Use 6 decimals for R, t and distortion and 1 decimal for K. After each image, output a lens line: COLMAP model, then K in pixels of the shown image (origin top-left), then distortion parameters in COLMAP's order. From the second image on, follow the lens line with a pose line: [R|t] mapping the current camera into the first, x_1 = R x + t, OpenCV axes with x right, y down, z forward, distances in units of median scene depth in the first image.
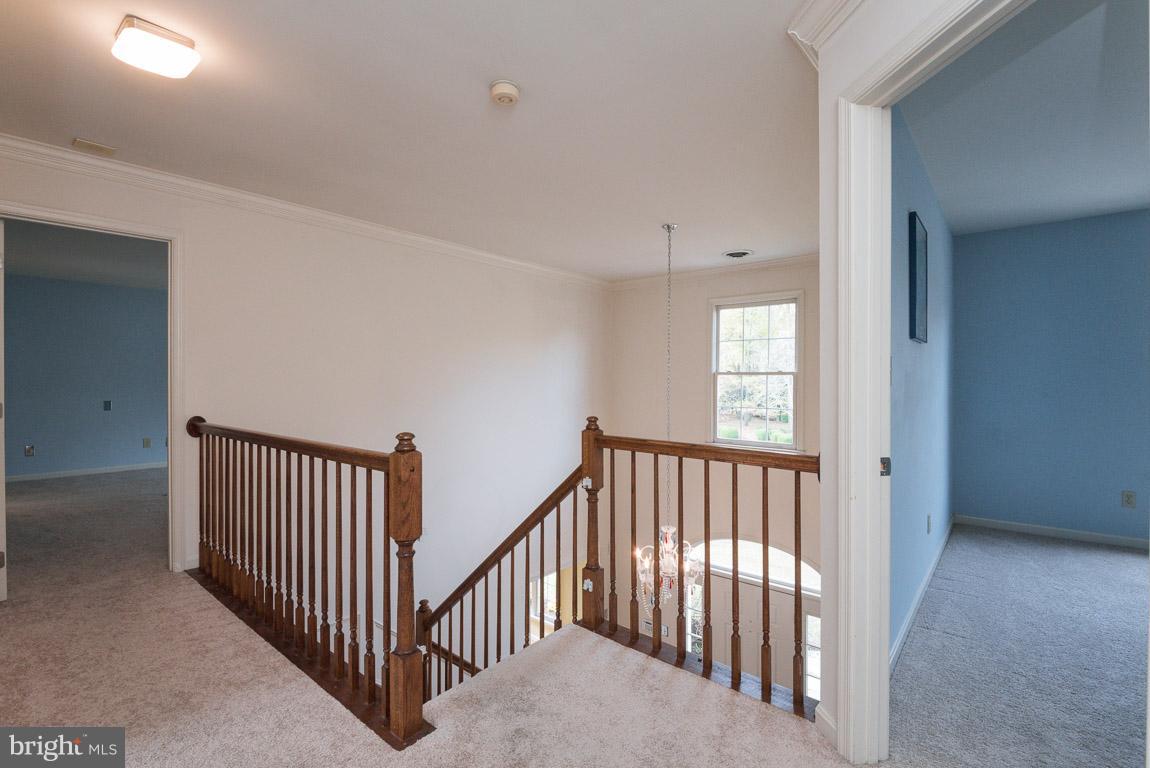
lens RADIAL K [[525.4, 0, 572.1], [0, 525.4, 384.2], [0, 0, 1]] dist [-0.011305, -0.002887]
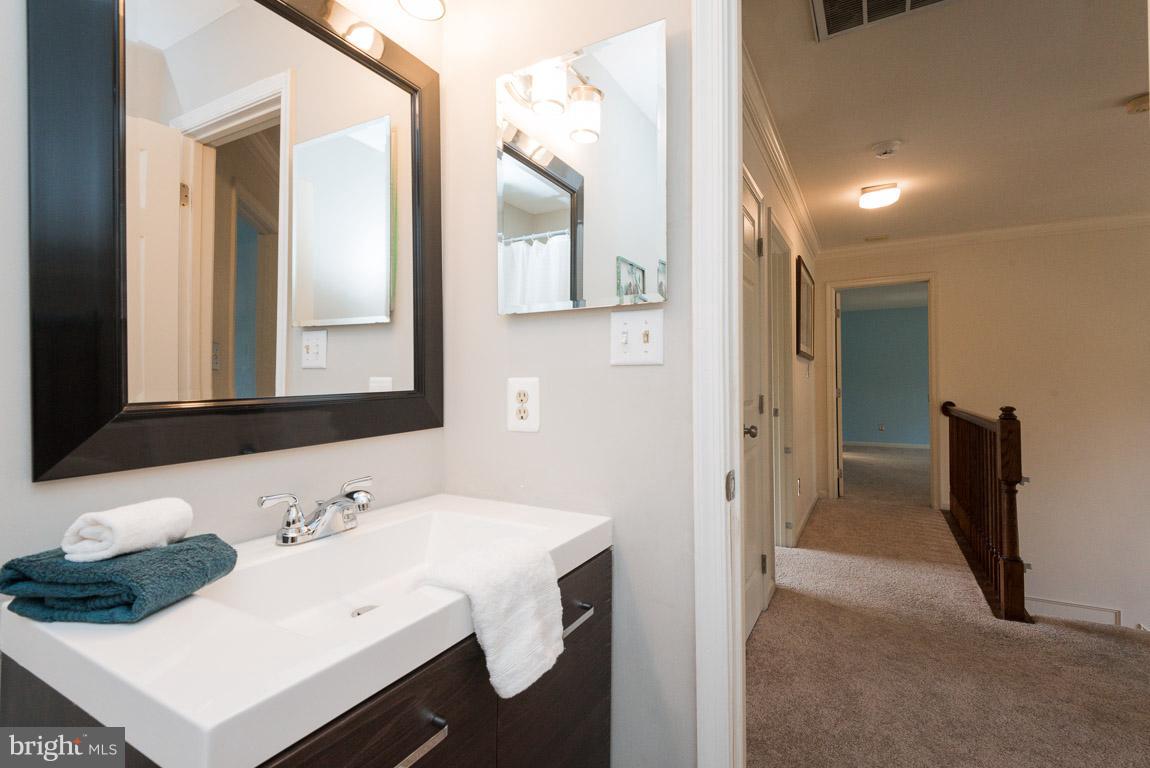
lens RADIAL K [[525.4, 0, 566.6], [0, 525.4, 385.1], [0, 0, 1]] dist [-0.011305, -0.002887]
pose [[0.165600, -0.006823, -0.986169, 0.803243], [0.006926, 0.999959, -0.005755, 0.029123], [0.986169, -0.005877, 0.165641, -0.393878]]
